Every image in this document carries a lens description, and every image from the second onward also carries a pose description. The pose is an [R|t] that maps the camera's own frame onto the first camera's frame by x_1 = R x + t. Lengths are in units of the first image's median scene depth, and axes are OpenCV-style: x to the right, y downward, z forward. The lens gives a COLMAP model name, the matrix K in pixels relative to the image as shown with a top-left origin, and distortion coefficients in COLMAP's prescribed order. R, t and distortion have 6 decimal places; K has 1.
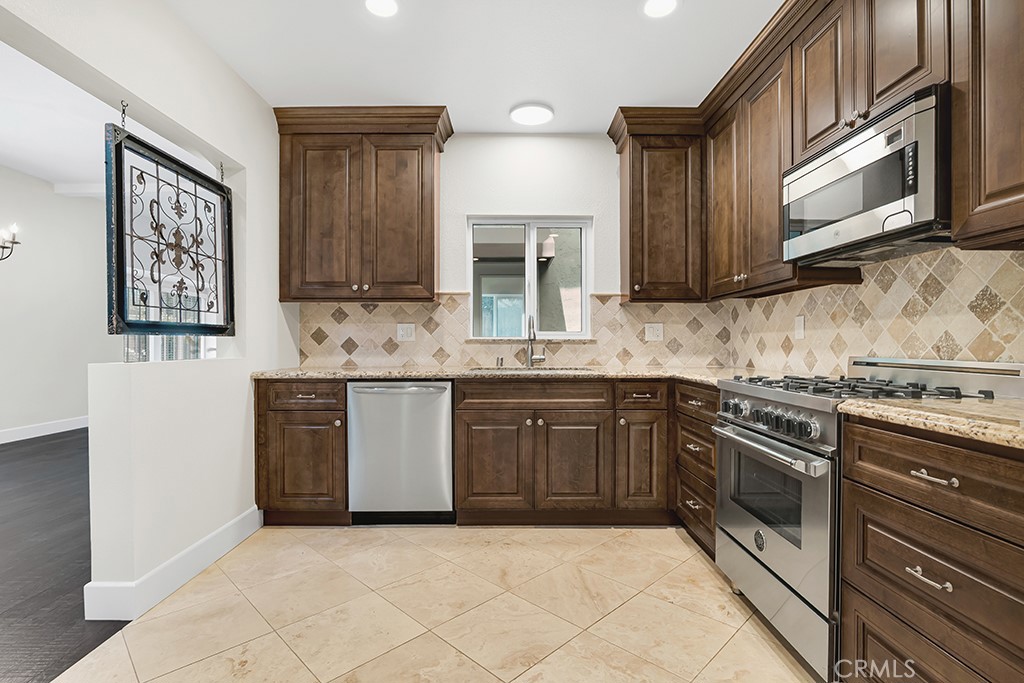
lens RADIAL K [[488.7, 0, 507.8], [0, 488.7, 342.4], [0, 0, 1]] dist [-0.013644, 0.000382]
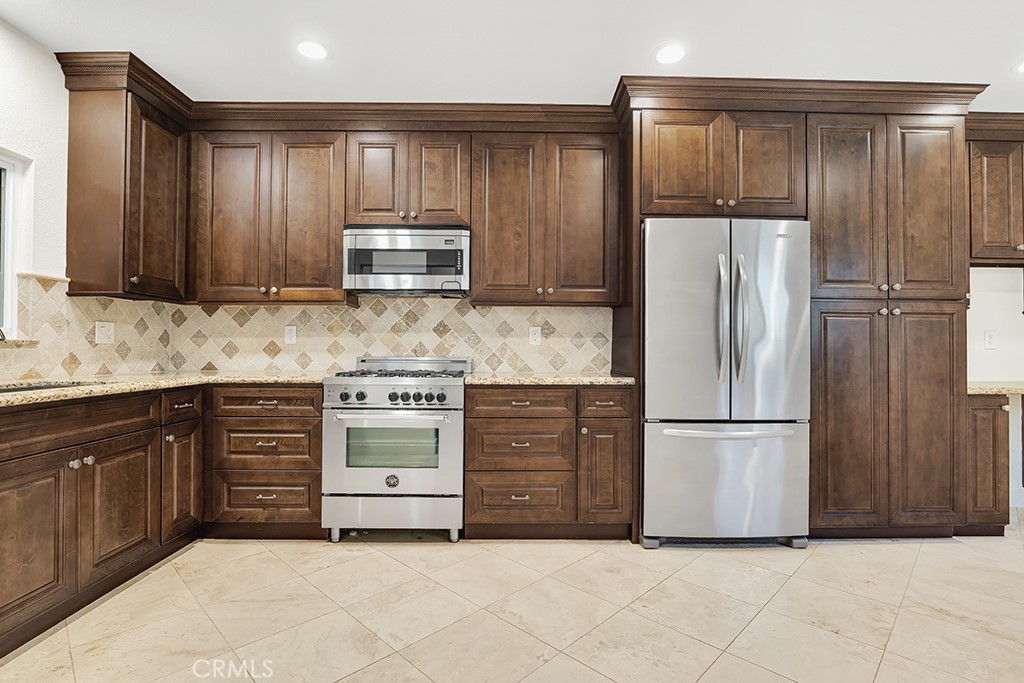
lens RADIAL K [[488.7, 0, 510.0], [0, 488.7, 344.8], [0, 0, 1]] dist [-0.013644, 0.000382]
pose [[0.001489, 0.008071, 0.999966, -0.758241], [-0.006559, 0.999946, -0.008061, 0.001474], [-0.999977, -0.006546, 0.001542, 0.498756]]
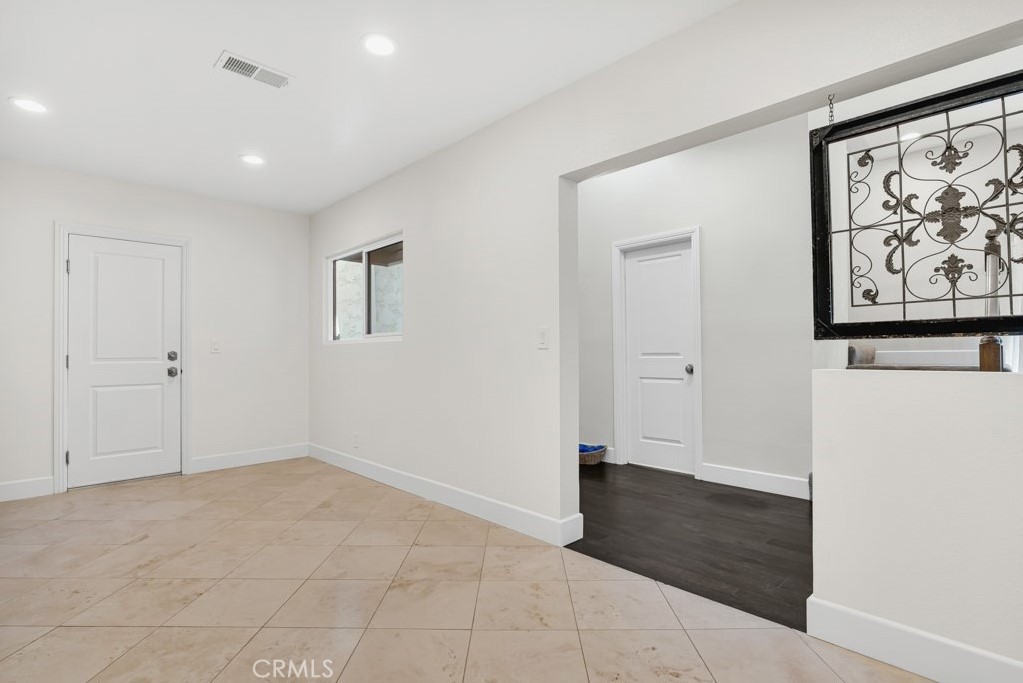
lens RADIAL K [[488.2, 0, 512.8], [0, 488.2, 347.4], [0, 0, 1]] dist [-0.013644, 0.000382]
pose [[-0.718041, -0.000520, -0.696000, 0.274477], [0.008605, 0.999917, -0.009625, 0.002871], [0.695947, -0.012900, -0.717977, 1.063956]]
